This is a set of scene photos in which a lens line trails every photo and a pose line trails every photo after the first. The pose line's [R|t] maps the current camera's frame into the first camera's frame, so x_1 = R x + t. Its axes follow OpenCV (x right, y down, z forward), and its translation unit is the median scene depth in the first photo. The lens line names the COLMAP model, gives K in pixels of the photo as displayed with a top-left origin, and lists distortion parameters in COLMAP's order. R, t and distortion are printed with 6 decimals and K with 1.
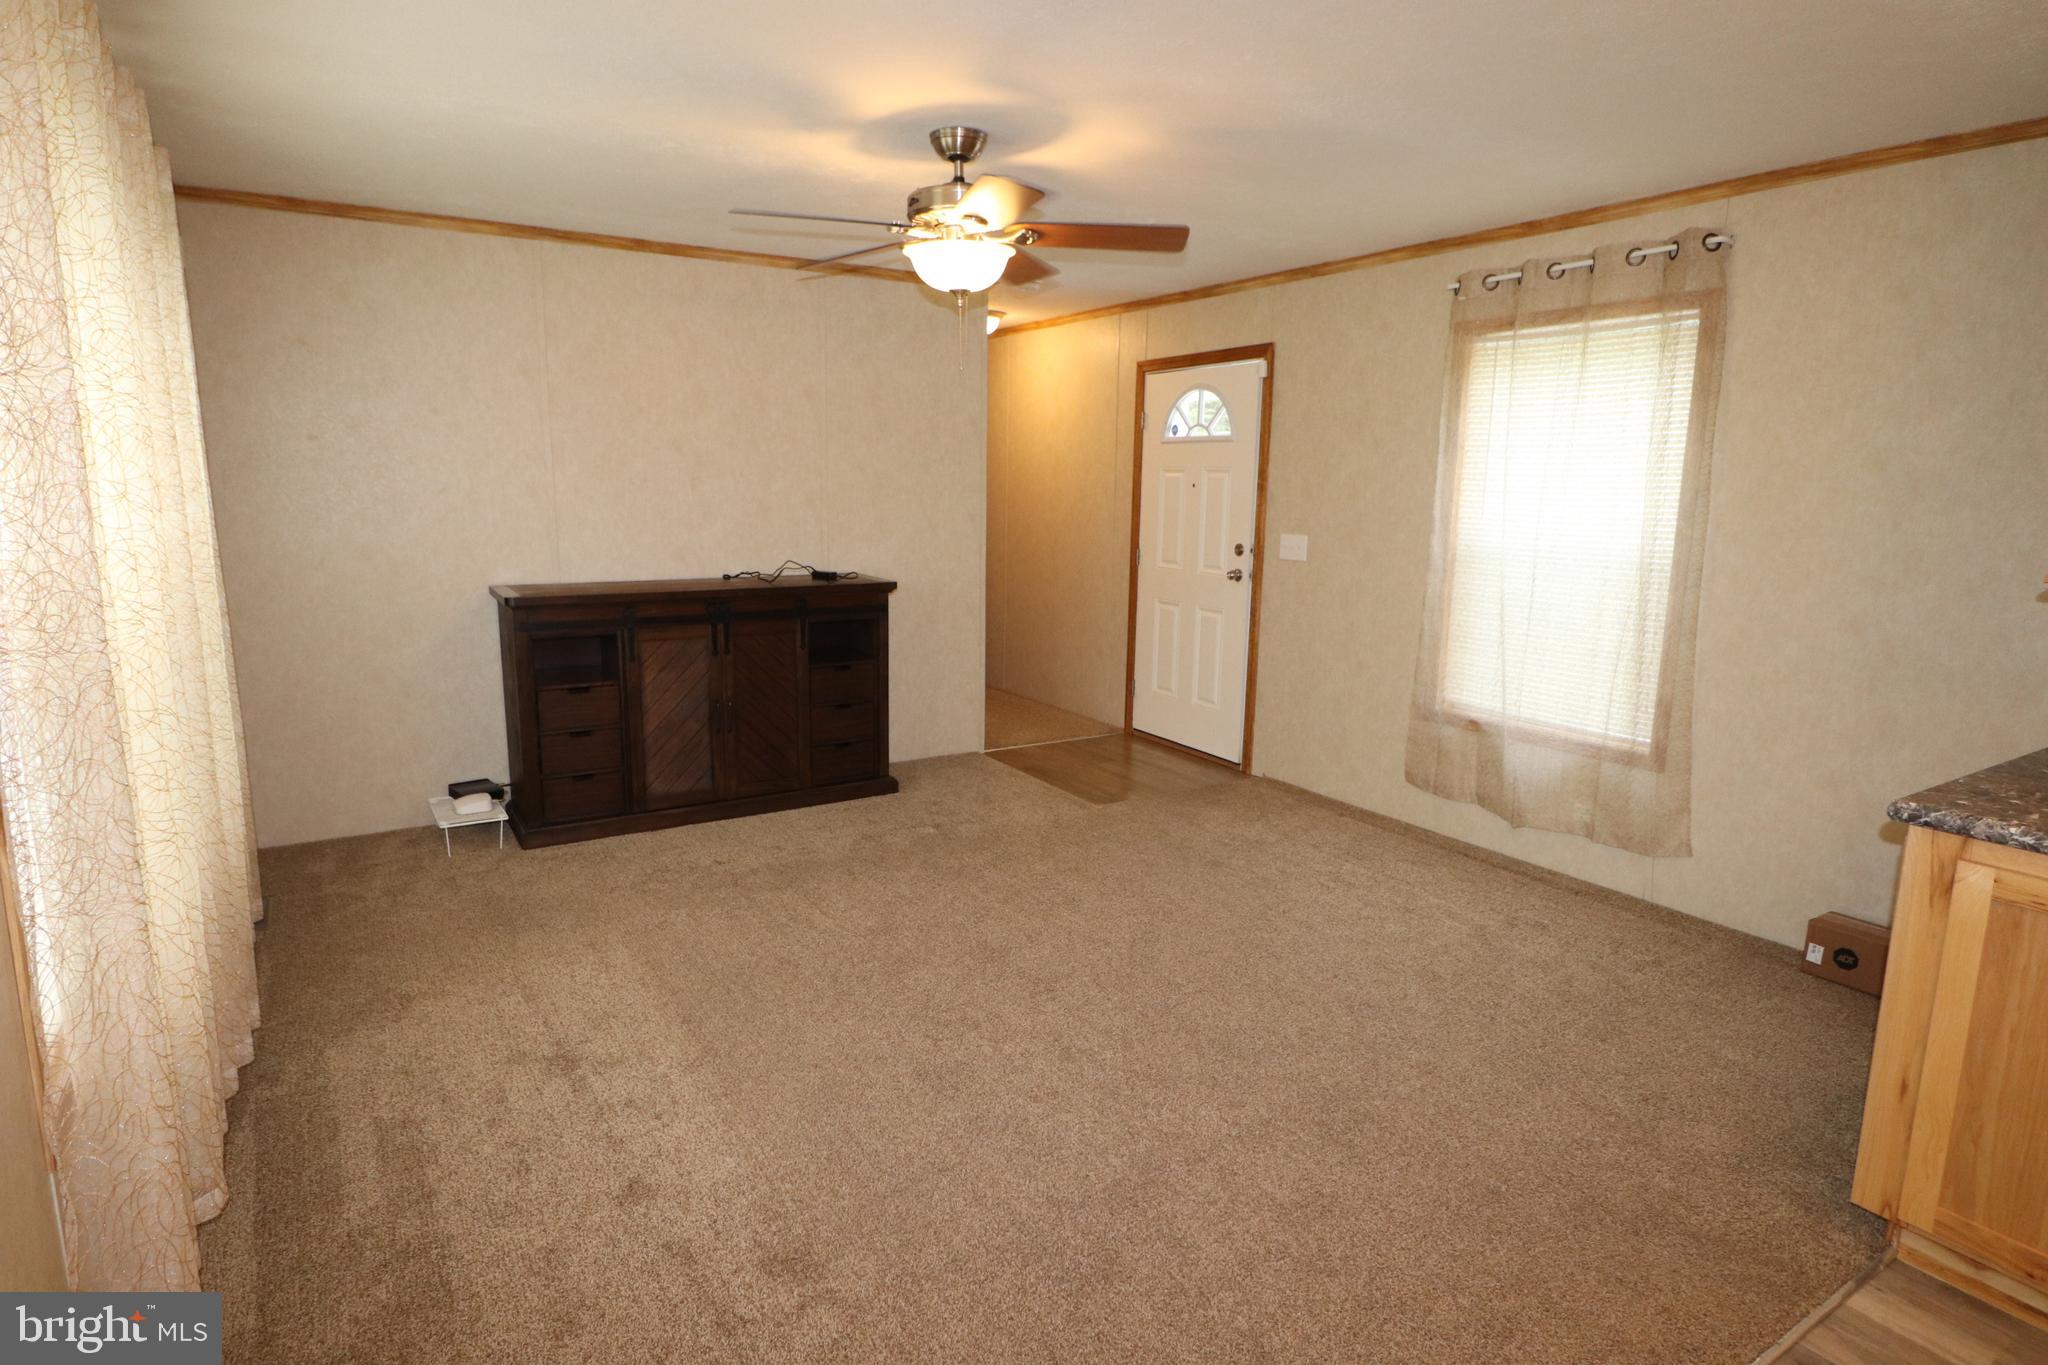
lens RADIAL K [[1089.3, 0, 1035.2], [0, 1089.3, 685.4], [0, 0, 1]] dist [-0.001980, -0.000775]
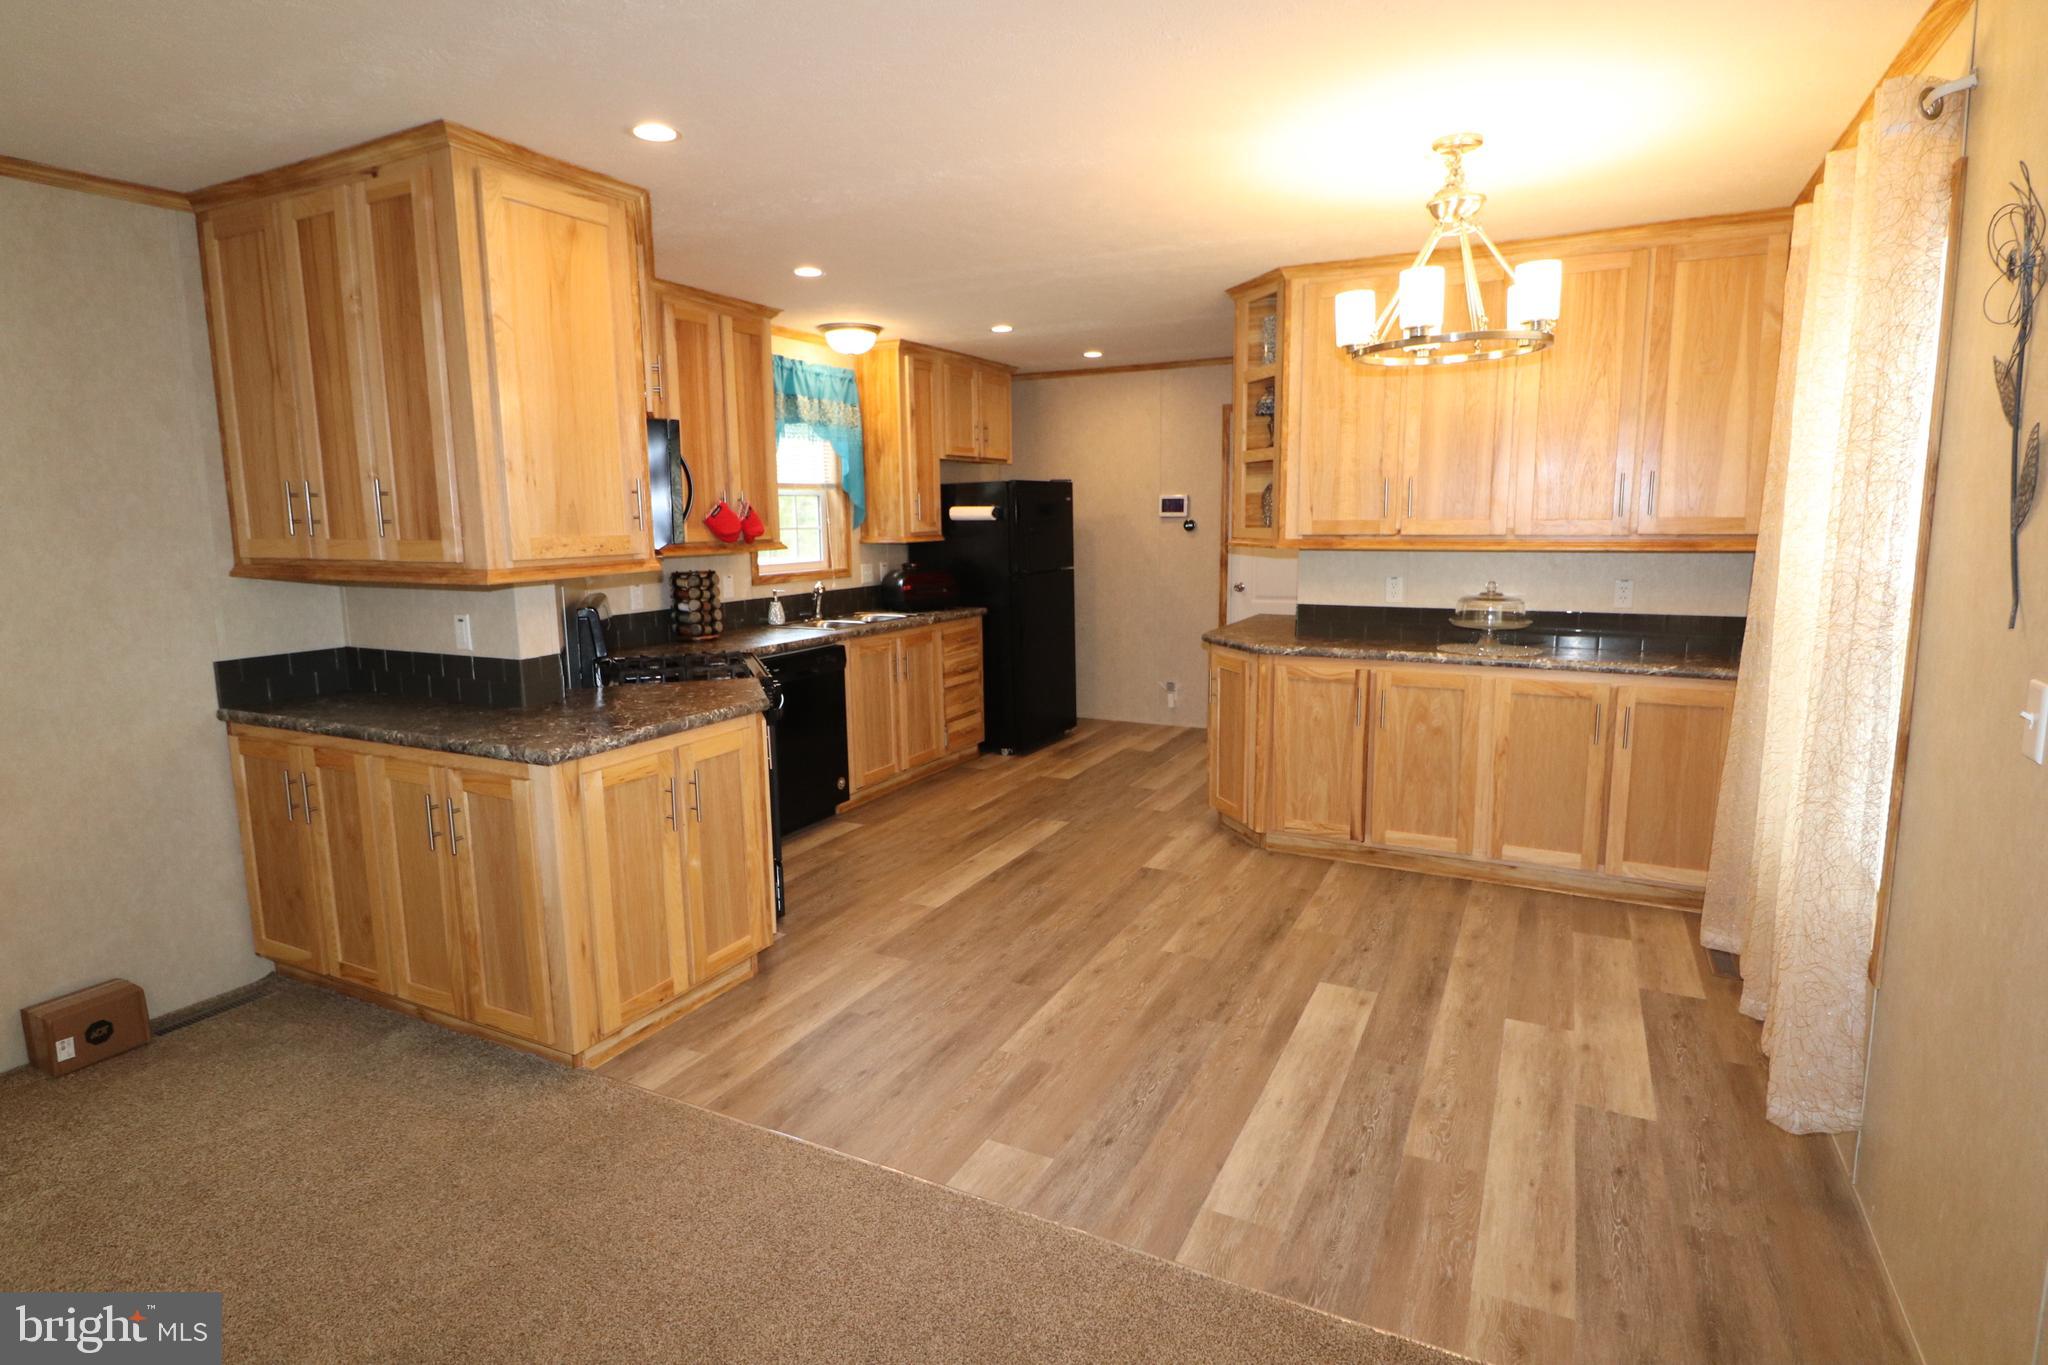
lens RADIAL K [[1057.5, 0, 1018.7], [0, 1057.5, 666.1], [0, 0, 1]] dist [0.000599, -0.000330]
pose [[-0.502996, -0.130657, 0.854356, -0.443139], [0.166559, 0.955324, 0.244158, -0.159535], [-0.848088, 0.265111, -0.458763, 0.799384]]
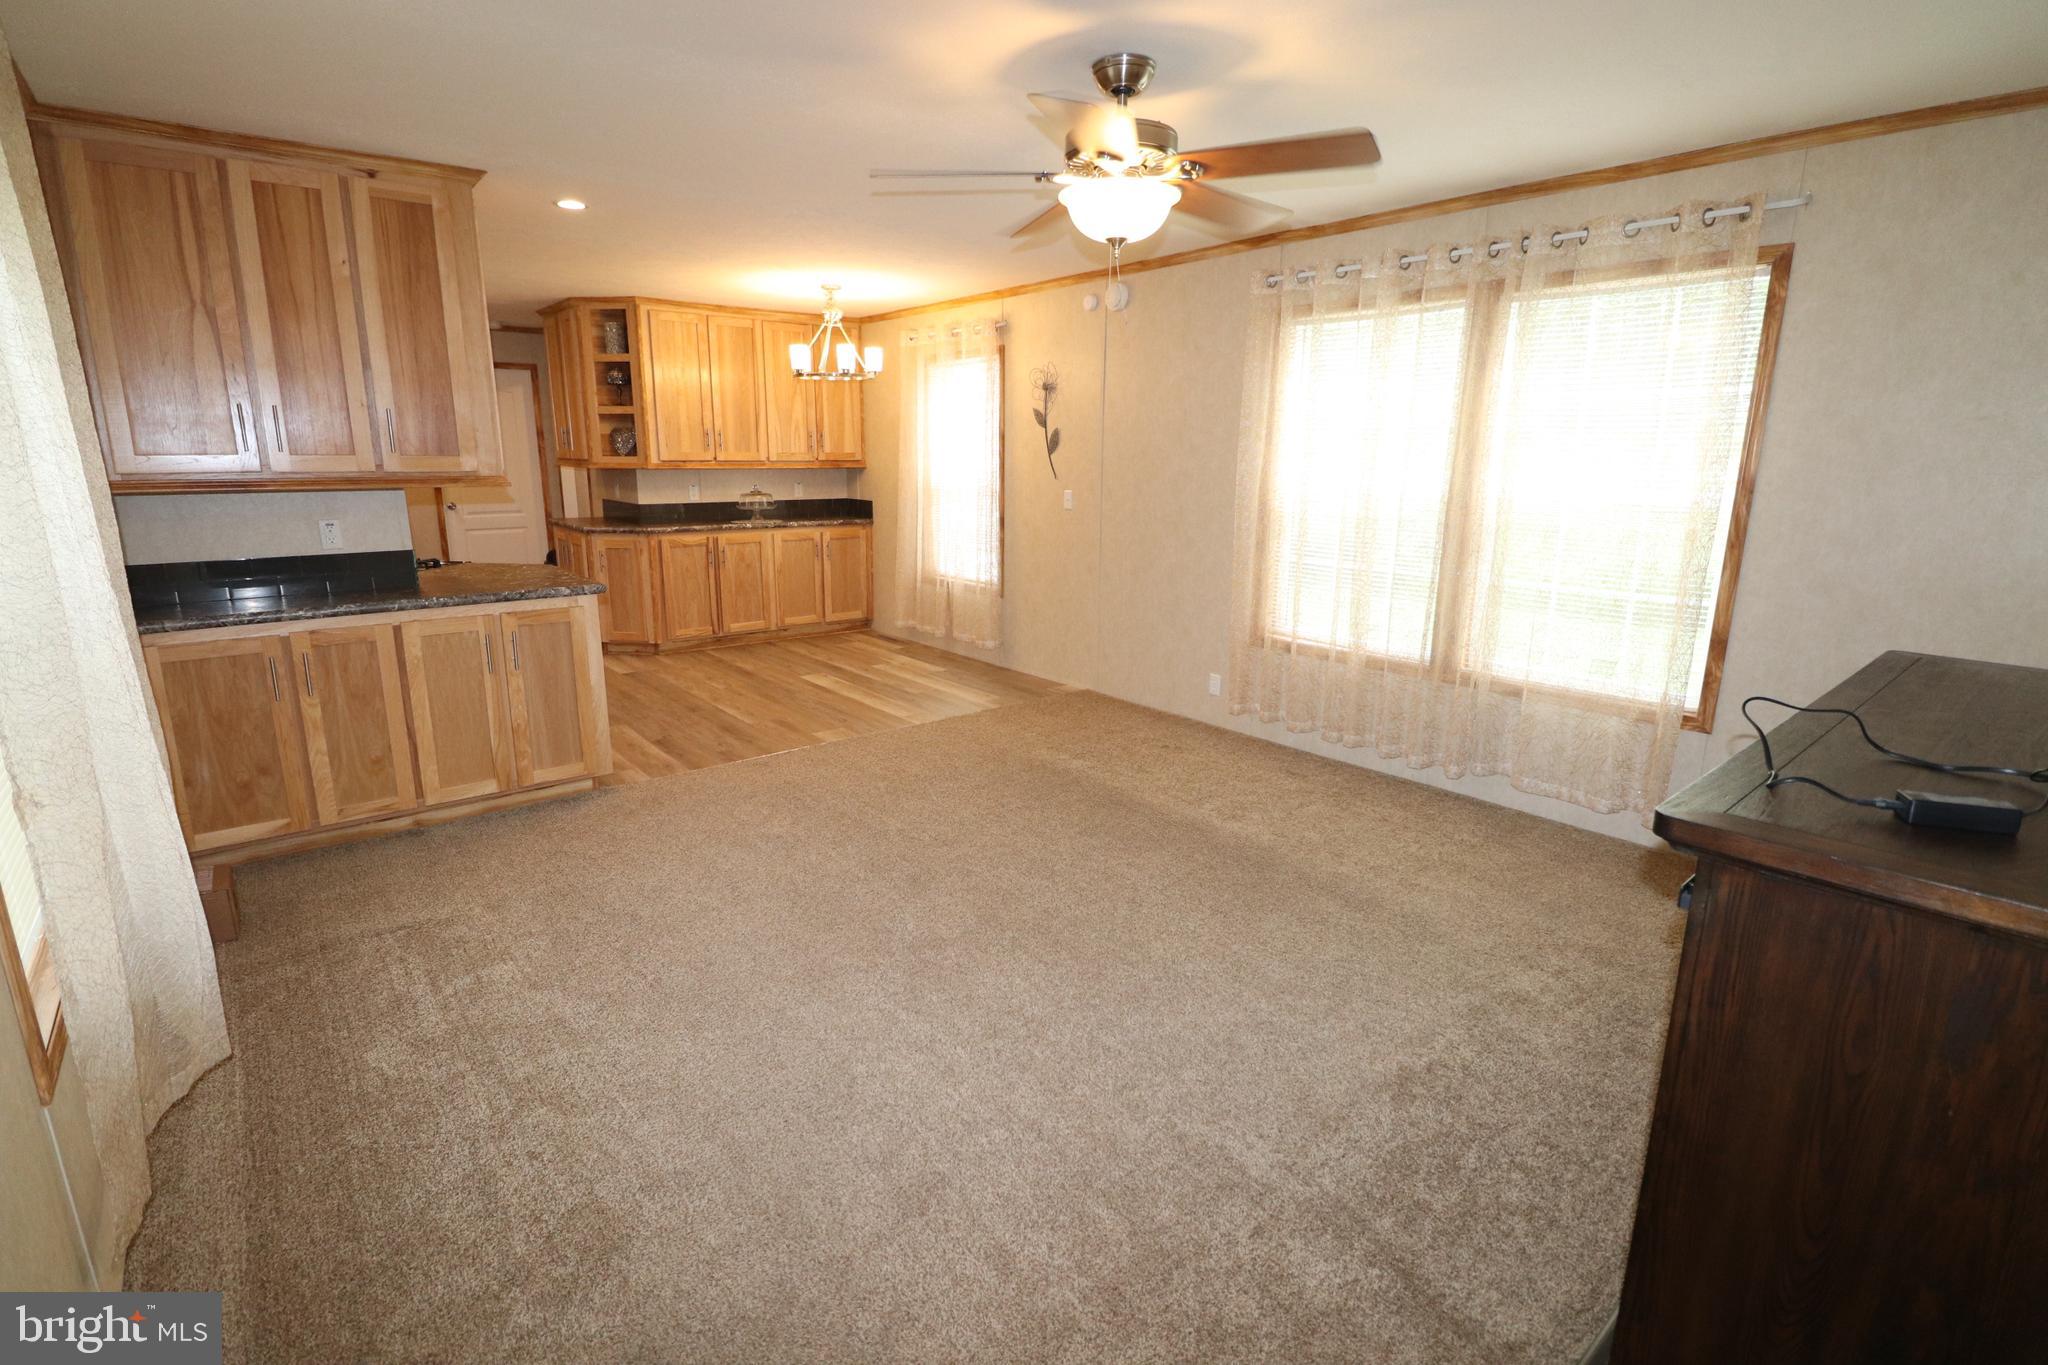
lens RADIAL K [[946.9, 0, 1023.4], [0, 946.9, 665.7], [0, 0, 1]] dist [-0.005514, -0.008356]
pose [[-0.991690, 0.008975, -0.128340, 0.140096], [-0.042858, 0.917539, 0.395330, -0.402296], [0.121305, 0.397545, -0.909529, 2.172921]]
